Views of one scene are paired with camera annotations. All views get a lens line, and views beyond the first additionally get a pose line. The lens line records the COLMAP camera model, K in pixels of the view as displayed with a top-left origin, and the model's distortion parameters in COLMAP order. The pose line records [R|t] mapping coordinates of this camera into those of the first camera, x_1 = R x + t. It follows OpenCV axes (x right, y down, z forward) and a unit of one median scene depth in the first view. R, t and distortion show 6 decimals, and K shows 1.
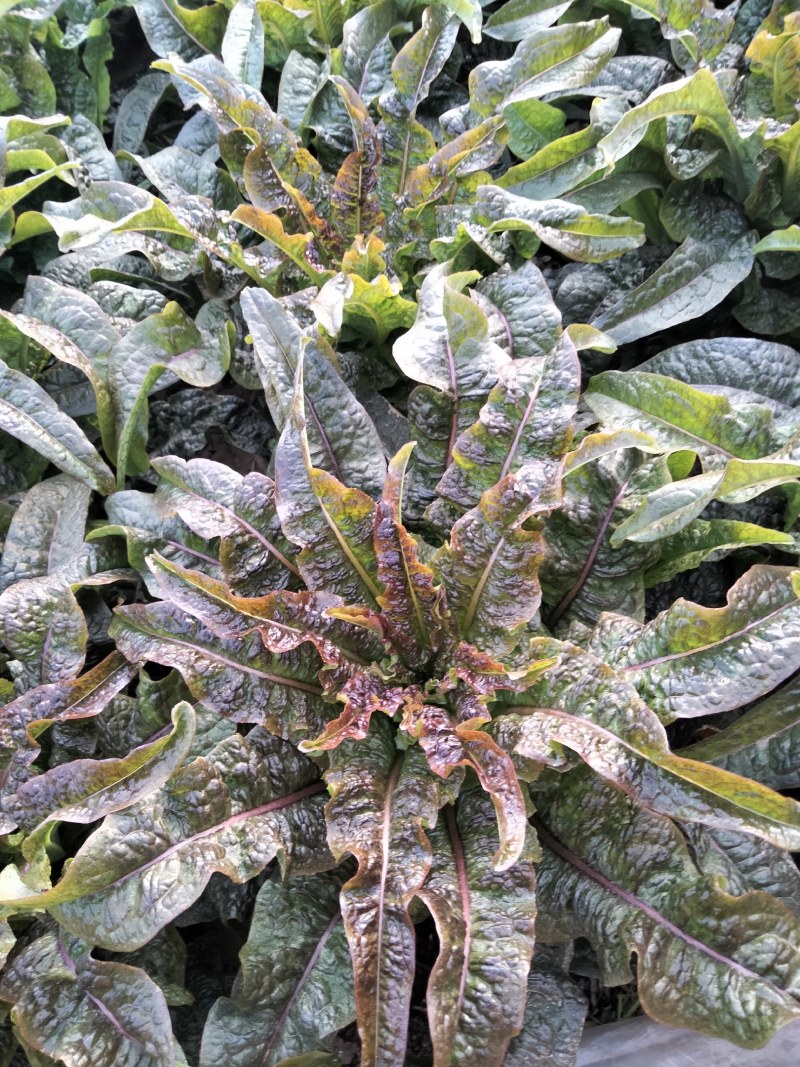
lens RADIAL K [[799.1, 0, 399.3], [0, 799.1, 559.0], [0, 0, 1]] dist [0.002130, -0.010211]
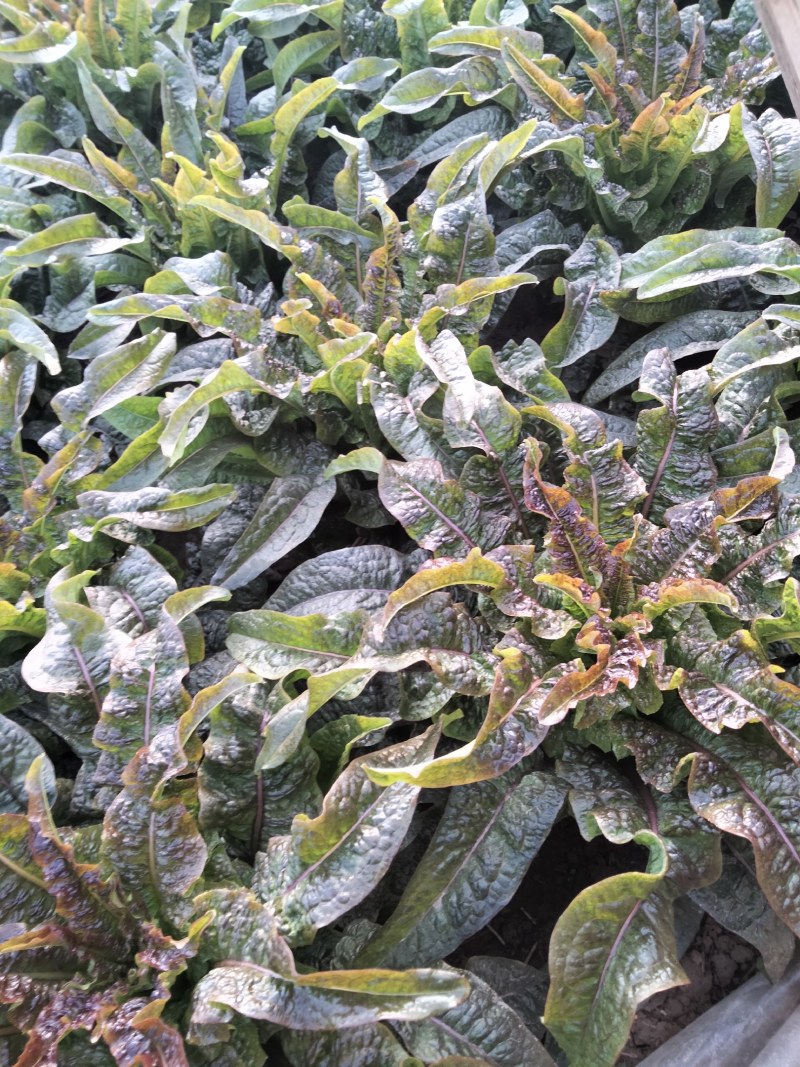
lens RADIAL K [[799.1, 0, 399.3], [0, 799.1, 559.0], [0, 0, 1]] dist [0.002130, -0.010211]
pose [[0.921829, -0.308635, 0.234468, 0.266036], [0.353960, 0.916824, -0.184785, -0.018342], [-0.157935, 0.253333, 0.954400, -0.145239]]
